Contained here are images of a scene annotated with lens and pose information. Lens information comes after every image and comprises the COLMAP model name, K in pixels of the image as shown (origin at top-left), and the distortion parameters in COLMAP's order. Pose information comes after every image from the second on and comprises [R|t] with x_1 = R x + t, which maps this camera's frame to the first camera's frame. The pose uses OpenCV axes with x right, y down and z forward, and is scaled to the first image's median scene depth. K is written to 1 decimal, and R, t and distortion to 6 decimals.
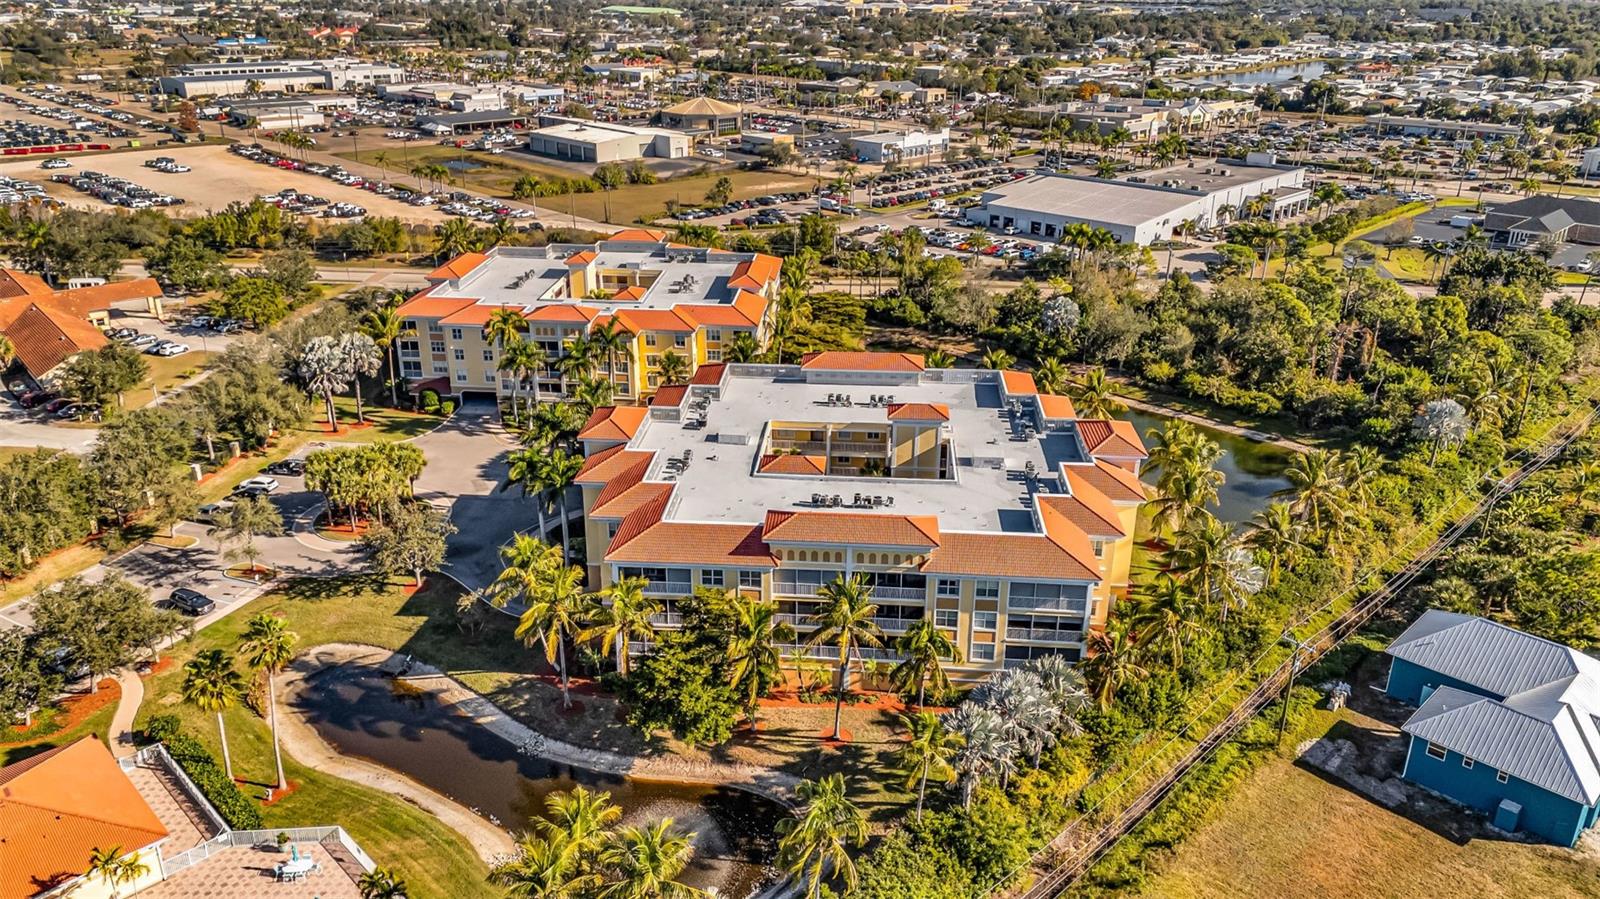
lens RADIAL K [[1159.7, 0, 800.0], [0, 1159.7, 449.5], [0, 0, 1]] dist [0.083693, -0.098351]
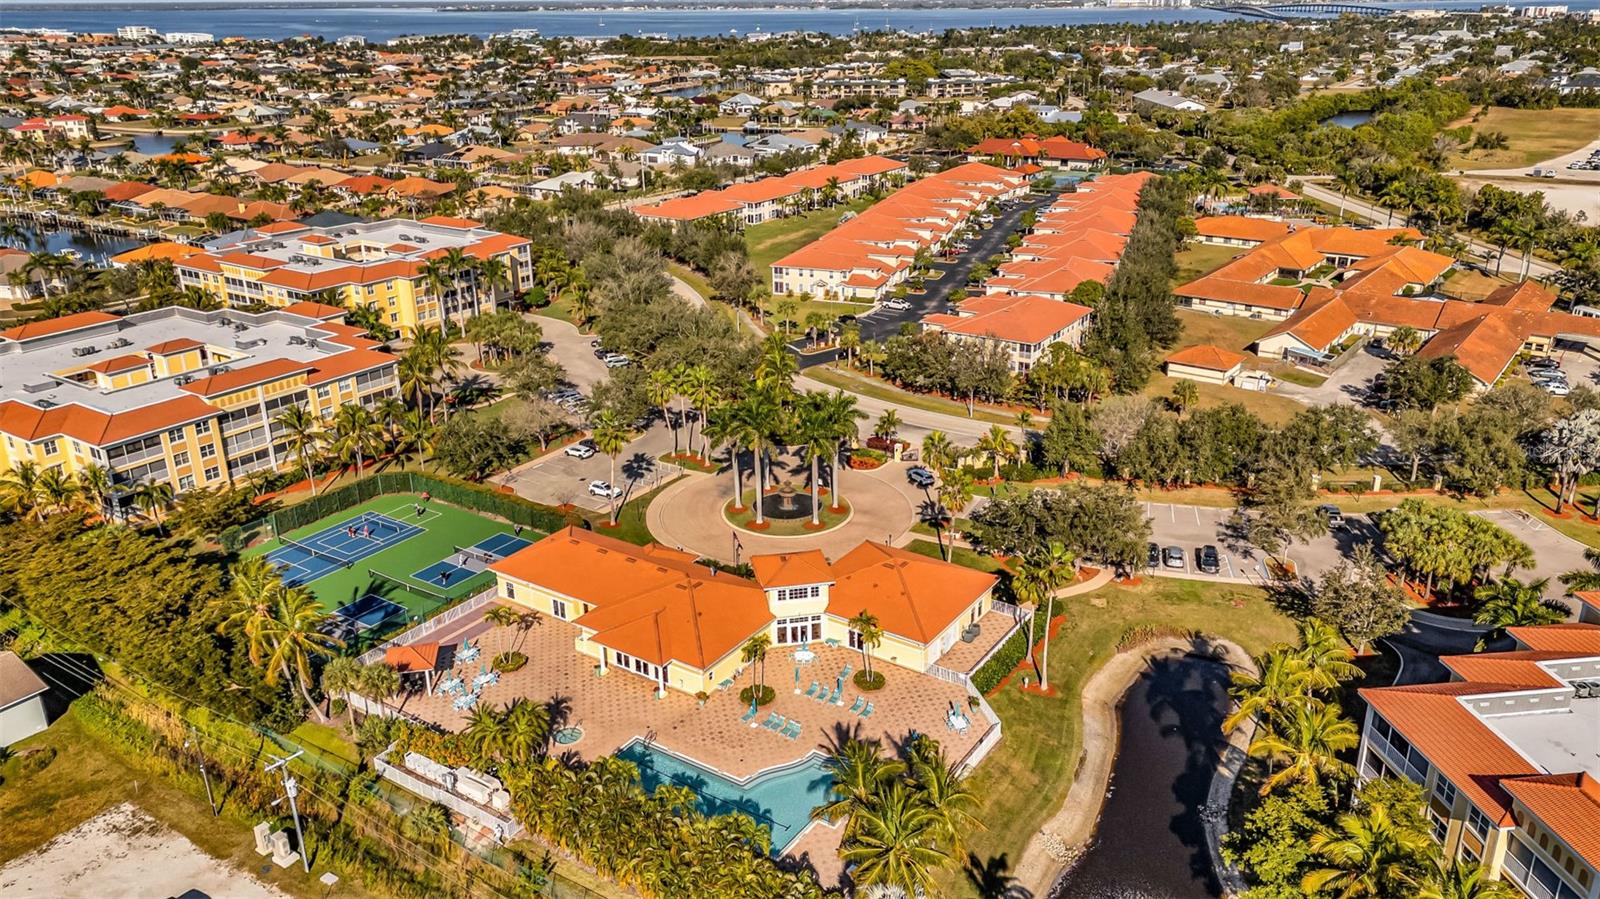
lens RADIAL K [[1159.7, 0, 800.0], [0, 1159.7, 449.5], [0, 0, 1]] dist [0.083693, -0.098351]
pose [[0.184495, 0.344565, -0.920455, 0.291280], [-0.358058, 0.895734, 0.263542, -0.085461], [0.915290, 0.280954, 0.288632, 0.202985]]
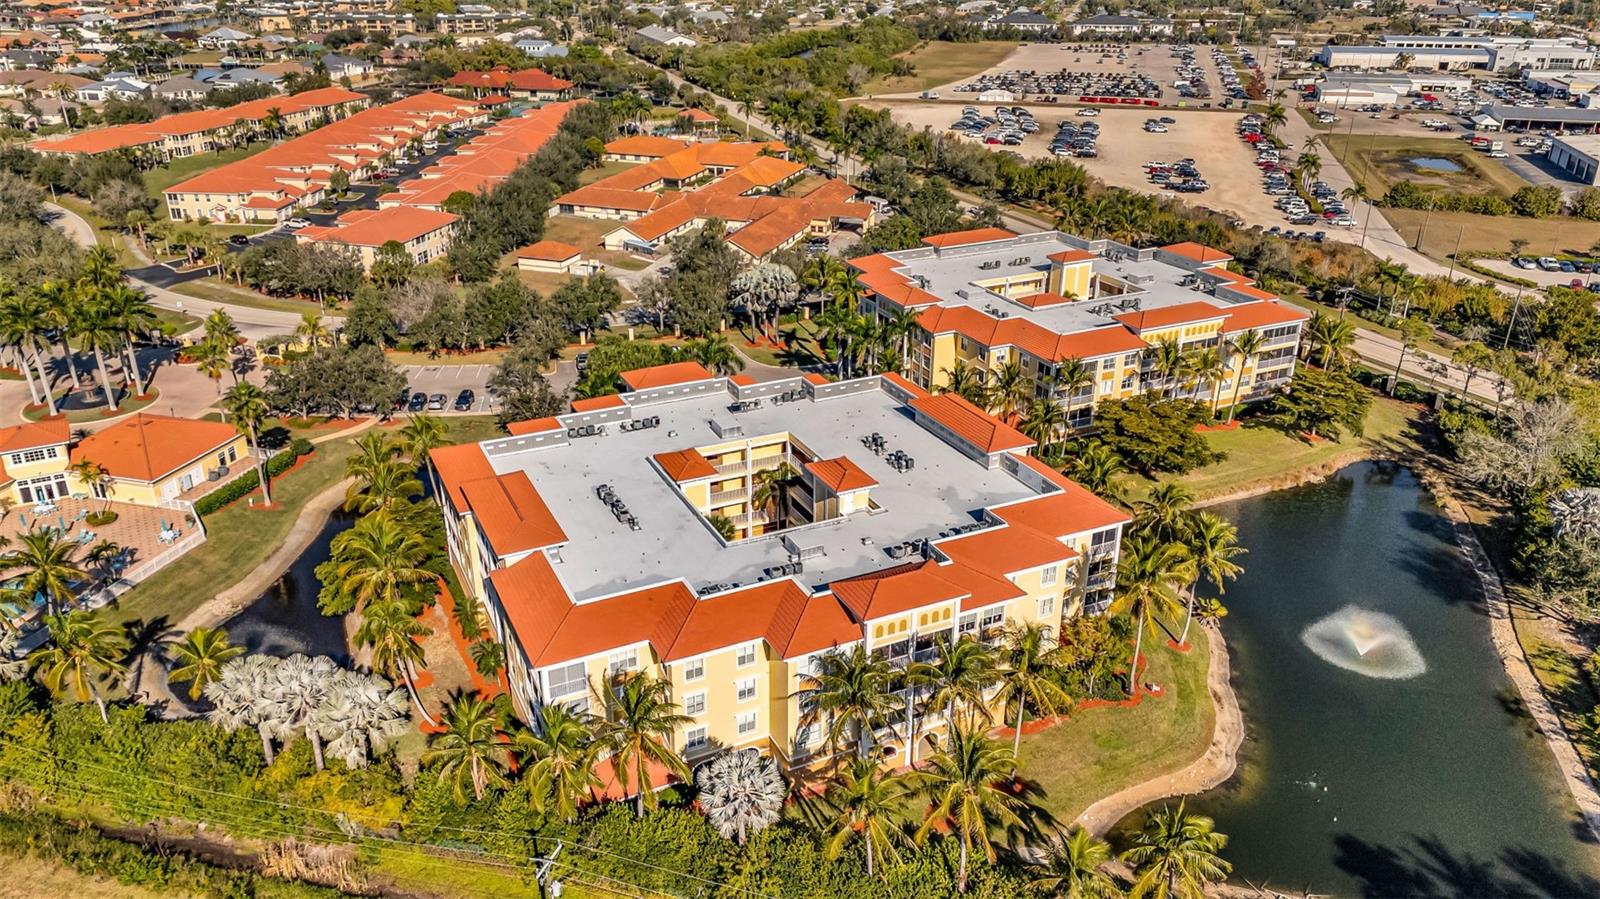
lens RADIAL K [[1165.6, 0, 800.0], [0, 1165.6, 449.5], [0, 0, 1]] dist [0.083631, -0.078103]
pose [[0.483724, 0.344950, -0.804376, 0.574572], [-0.329269, 0.923260, 0.197921, -0.157430], [0.810921, 0.169117, 0.560184, 0.395459]]
